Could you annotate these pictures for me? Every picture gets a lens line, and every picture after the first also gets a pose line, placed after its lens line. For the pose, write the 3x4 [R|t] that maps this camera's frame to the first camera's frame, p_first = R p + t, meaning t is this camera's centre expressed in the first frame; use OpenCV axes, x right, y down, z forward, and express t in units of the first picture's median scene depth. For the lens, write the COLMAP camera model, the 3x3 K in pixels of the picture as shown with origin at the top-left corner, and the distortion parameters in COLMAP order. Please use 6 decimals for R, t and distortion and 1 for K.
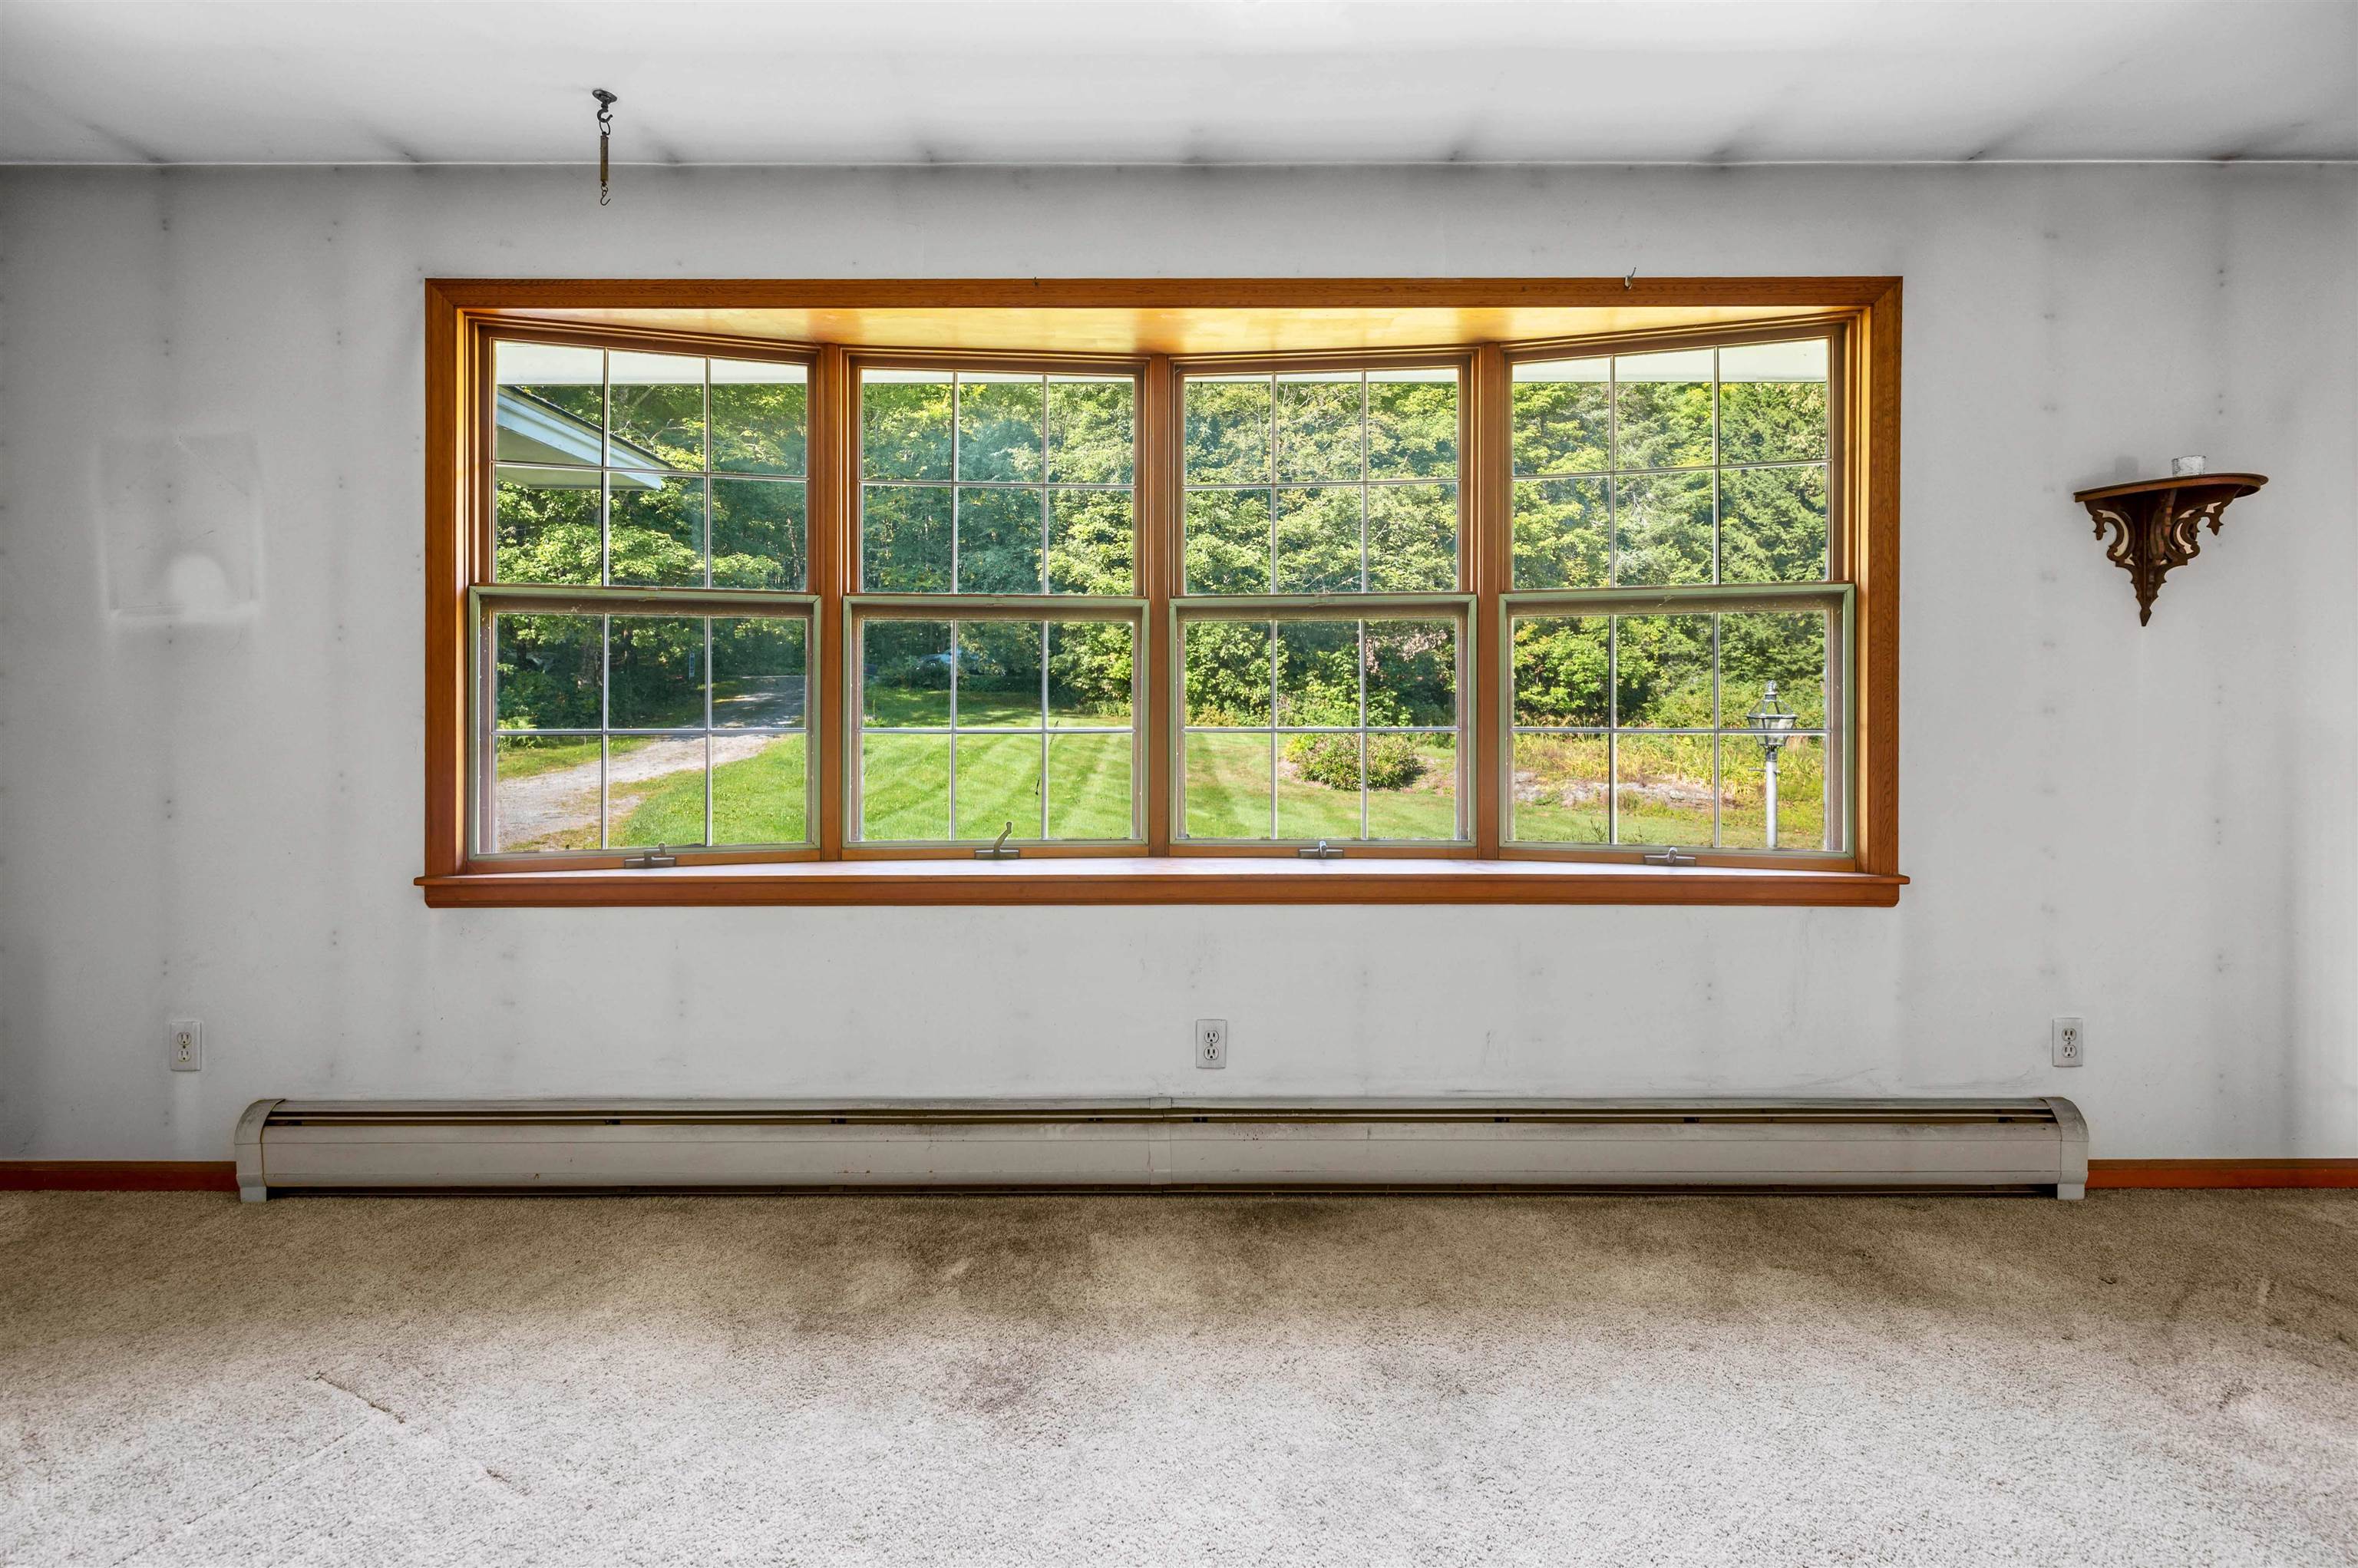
lens RADIAL K [[981.1, 0, 1179.5], [0, 981.1, 695.5], [0, 0, 1]] dist [-0.001456, 0.000091]
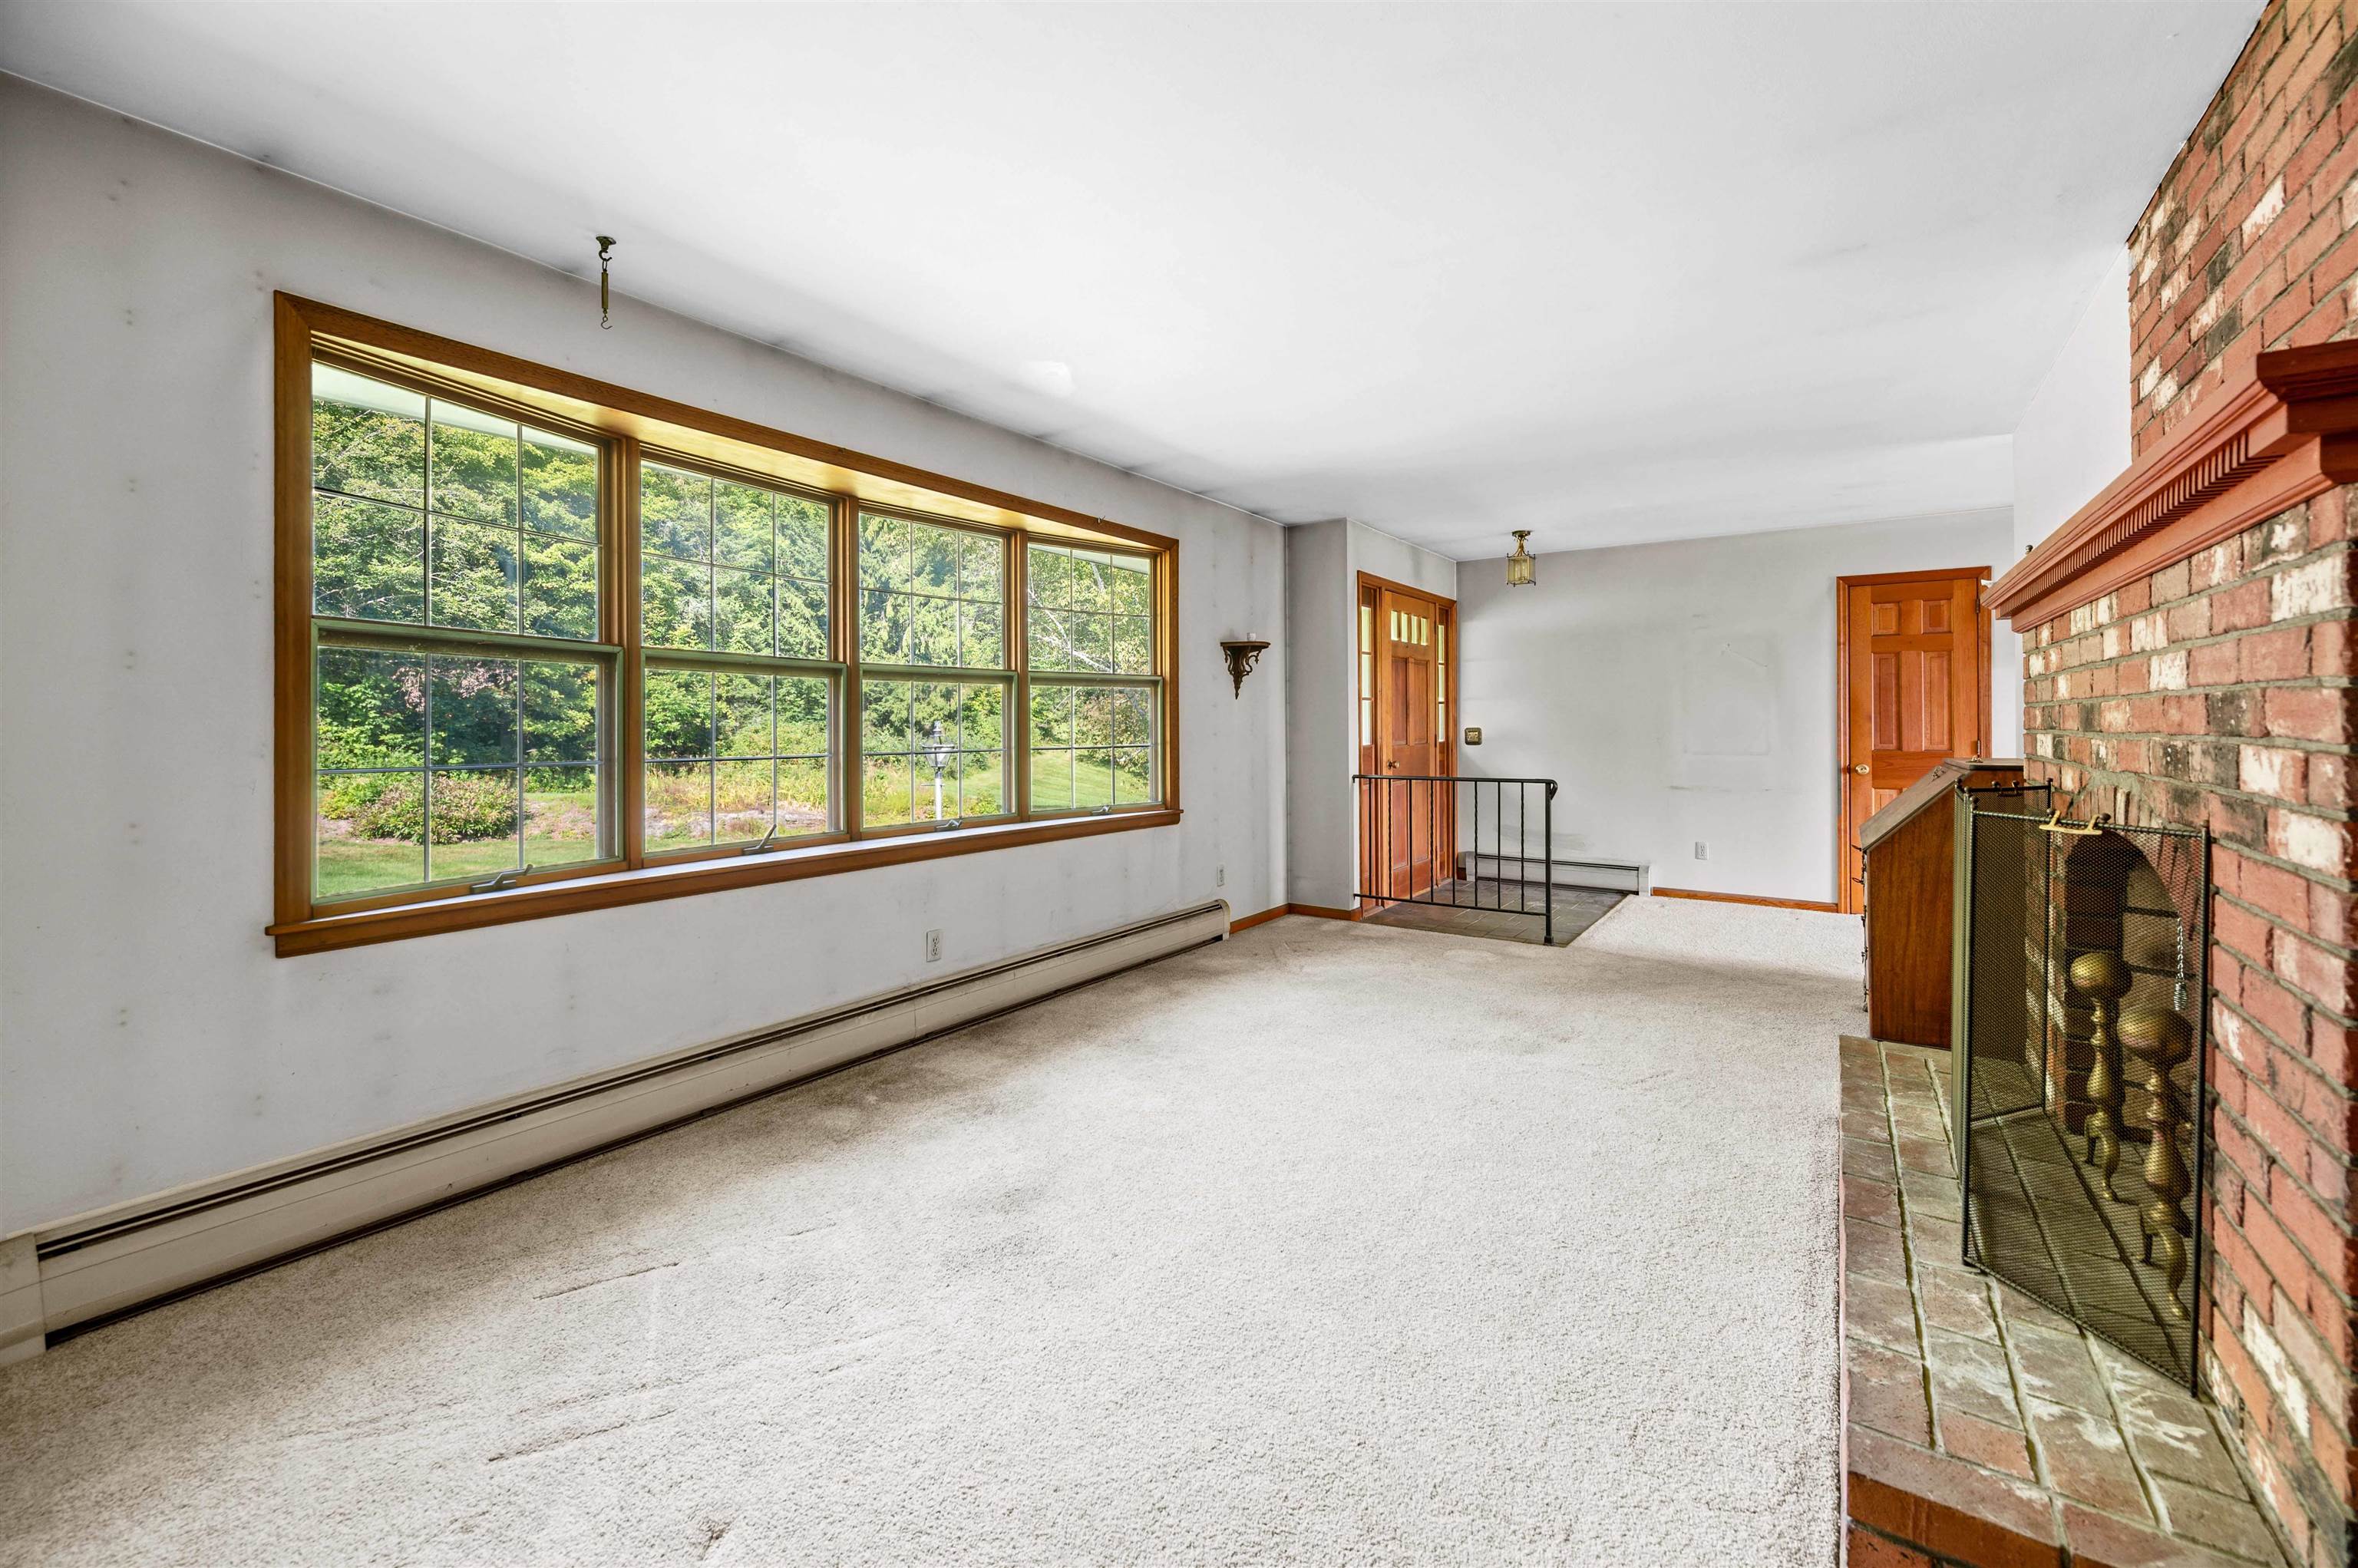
lens RADIAL K [[937.4, 0, 1179.2], [0, 937.4, 724.5], [0, 0, 1]] dist [-0.000537, 0.000036]
pose [[0.577810, -0.000173, 0.816172, -0.989066], [0.009304, 0.999936, -0.006375, 0.005688], [-0.816119, 0.011277, 0.577775, -0.223394]]
